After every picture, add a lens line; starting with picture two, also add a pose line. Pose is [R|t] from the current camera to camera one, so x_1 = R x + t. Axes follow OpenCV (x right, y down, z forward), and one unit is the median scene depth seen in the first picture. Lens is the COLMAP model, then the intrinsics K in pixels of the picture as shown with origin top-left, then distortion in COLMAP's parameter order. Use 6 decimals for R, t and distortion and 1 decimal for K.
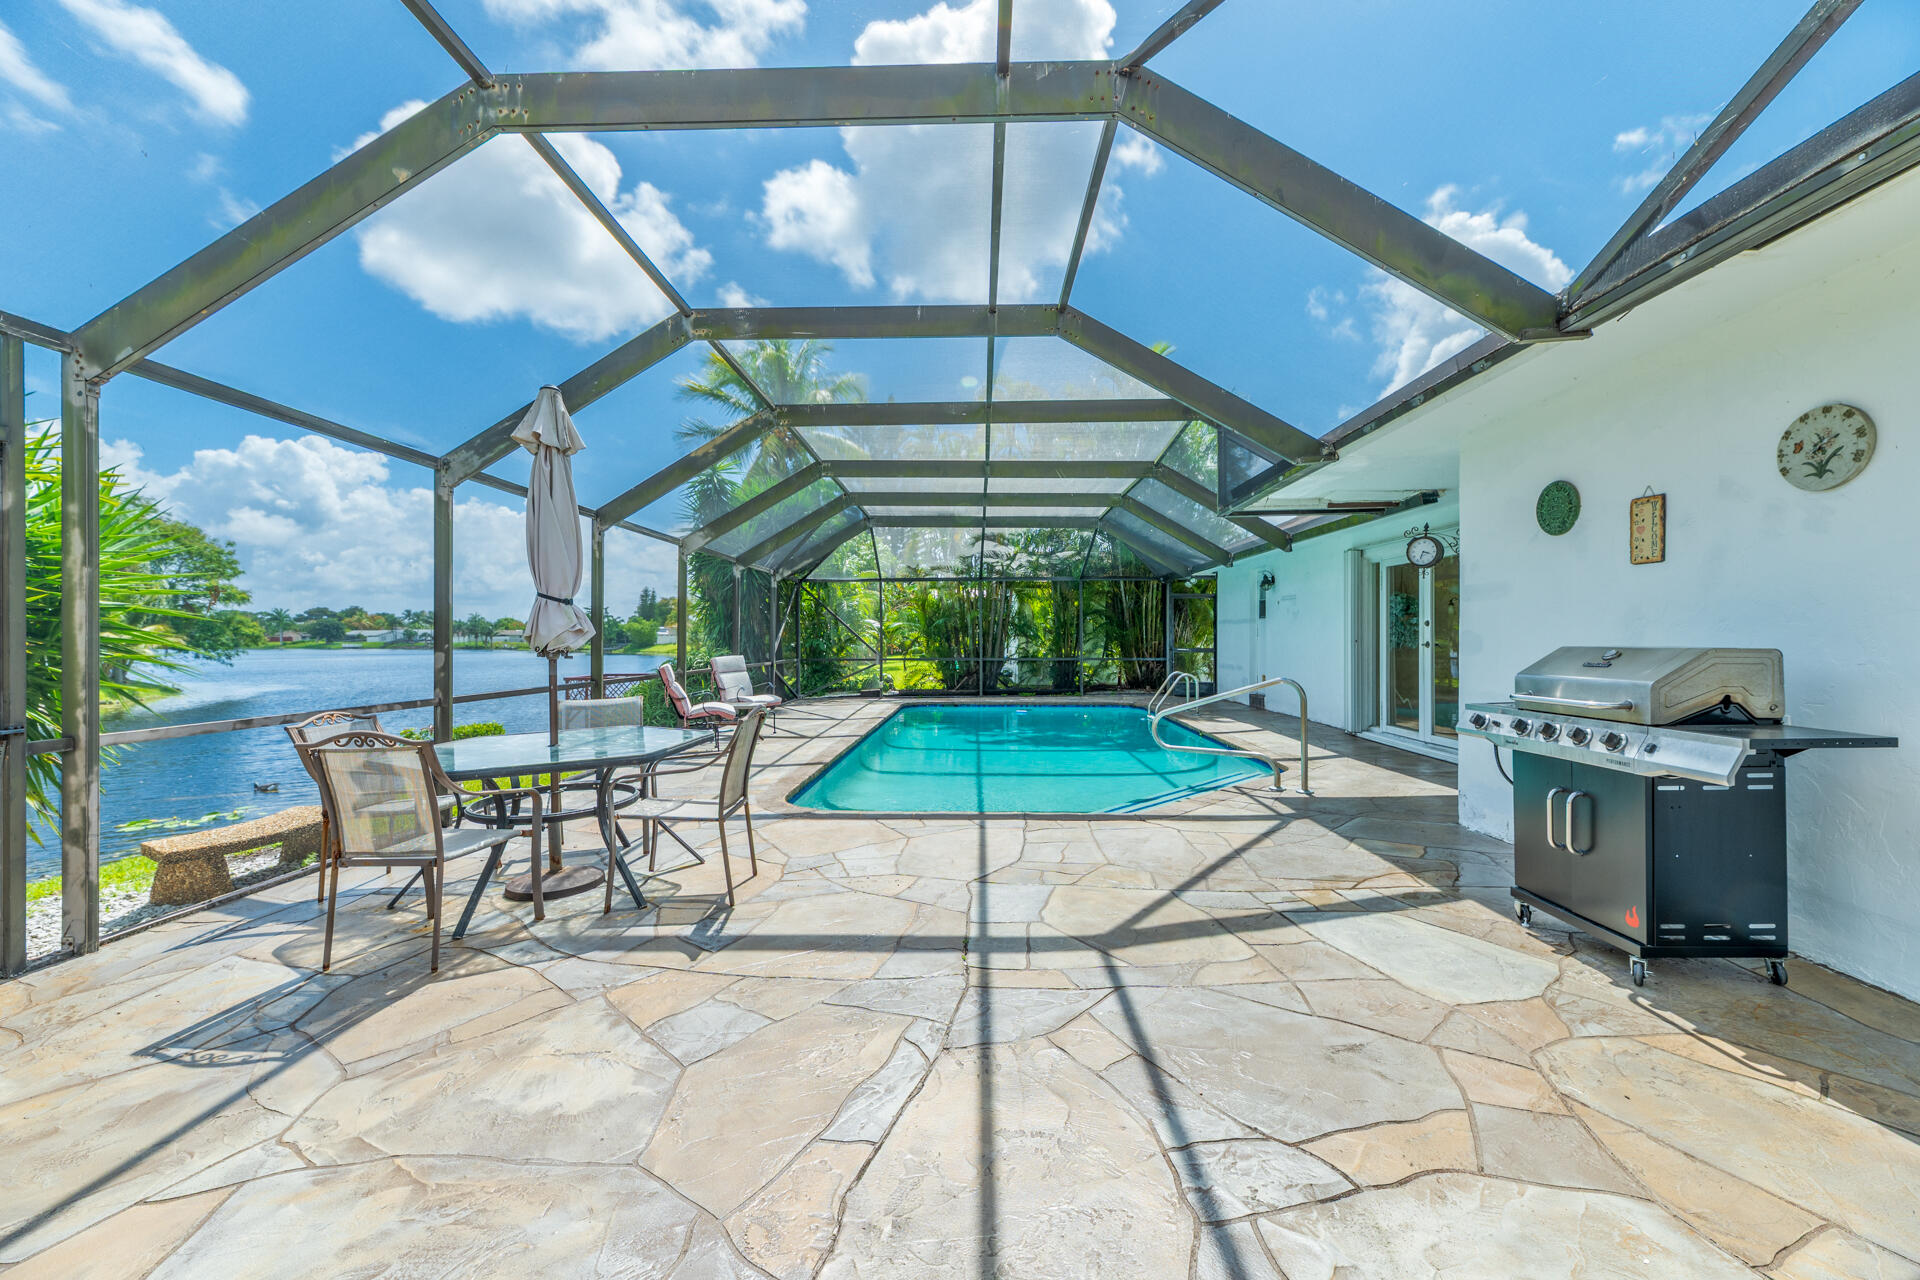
lens RADIAL K [[767.1, 0, 952.9], [0, 767.1, 635.3], [0, 0, 1]] dist [0.001401, 0.000542]
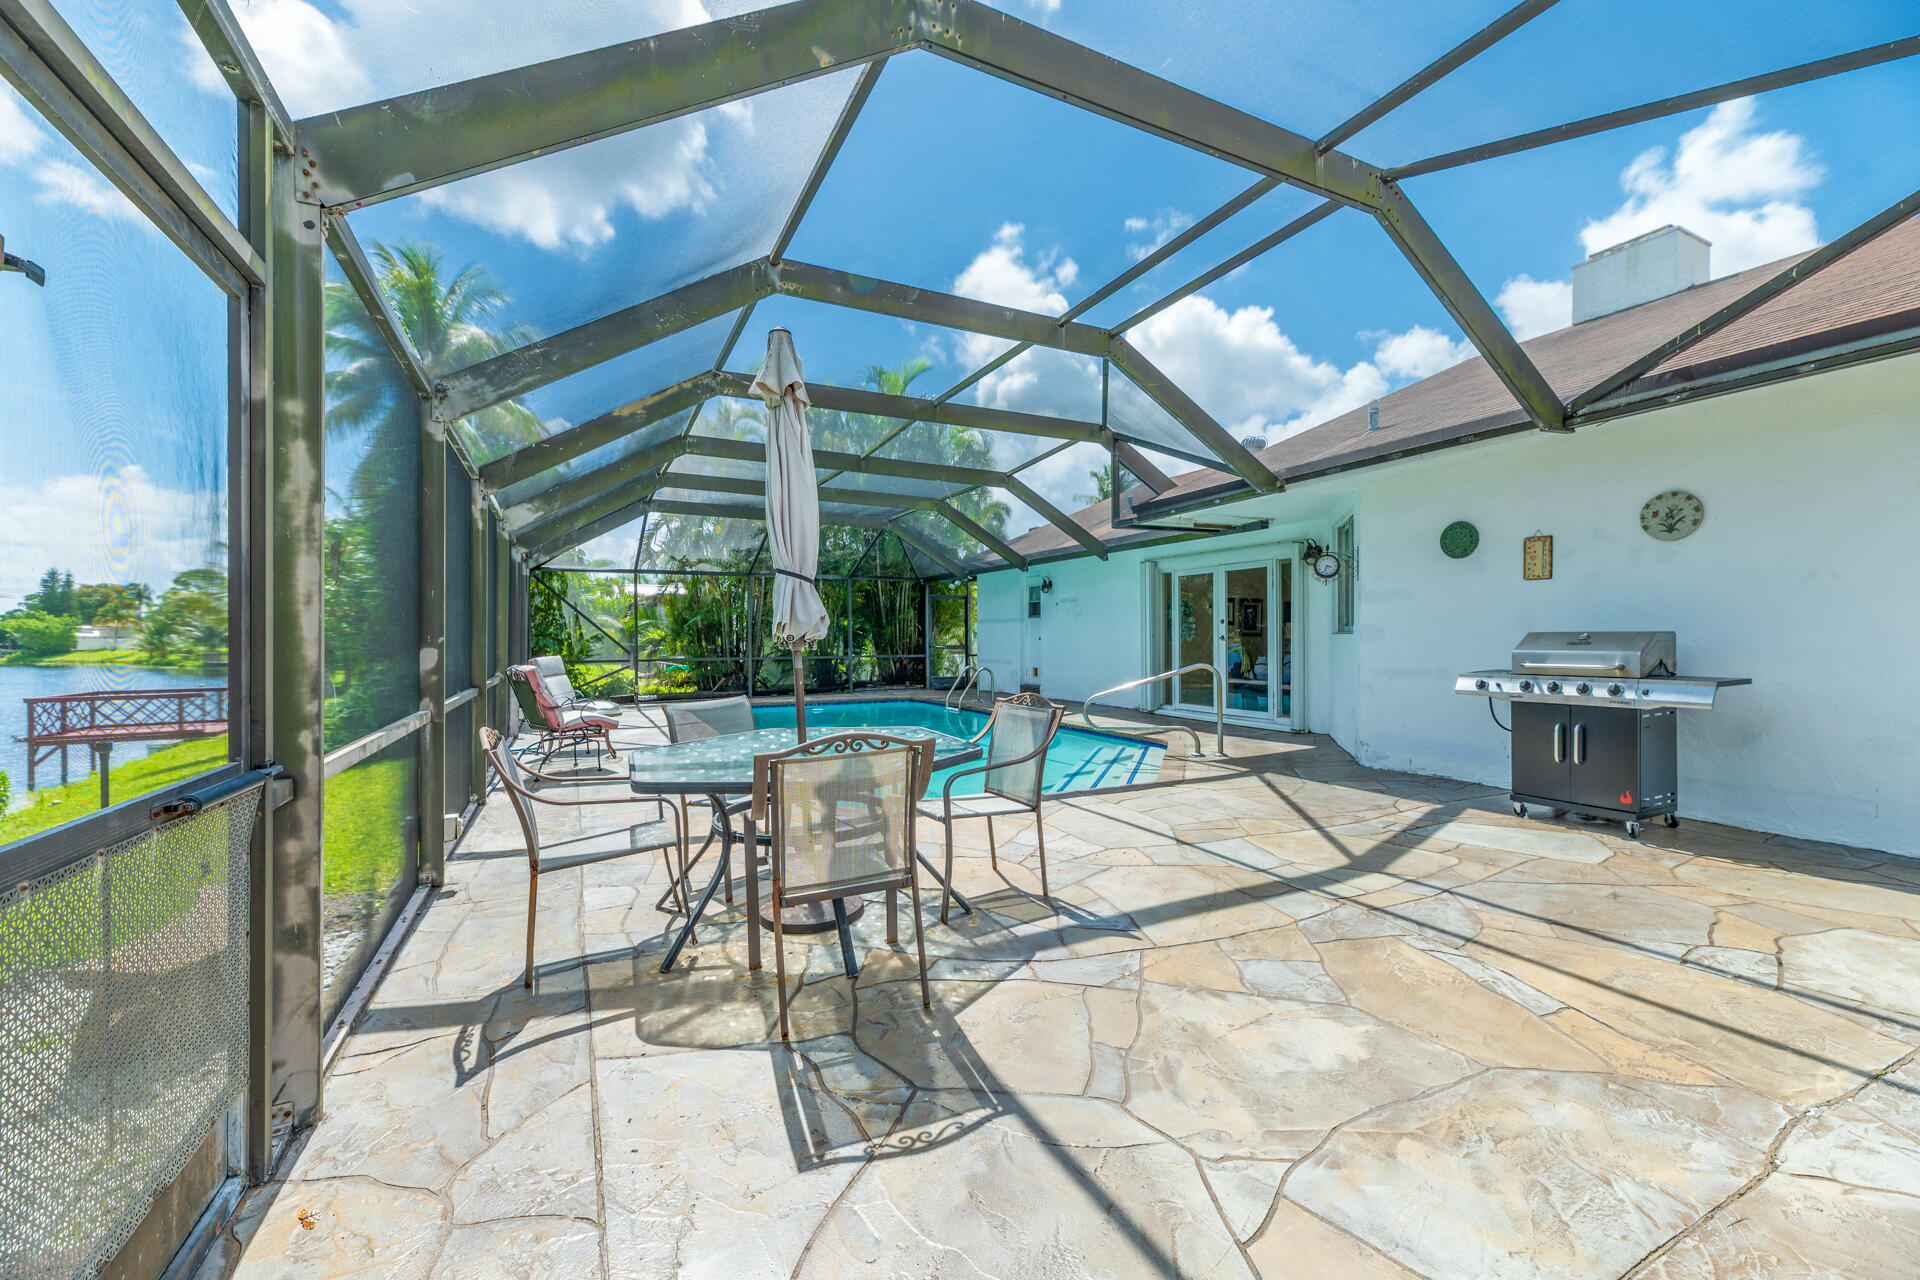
lens RADIAL K [[767.1, 0, 952.9], [0, 767.1, 635.3], [0, 0, 1]] dist [0.001401, 0.000542]
pose [[0.882183, -0.001591, 0.470904, -0.987105], [0.002220, 0.999997, -0.000780, 0.020381], [-0.470901, 0.001734, 0.882184, 0.210414]]
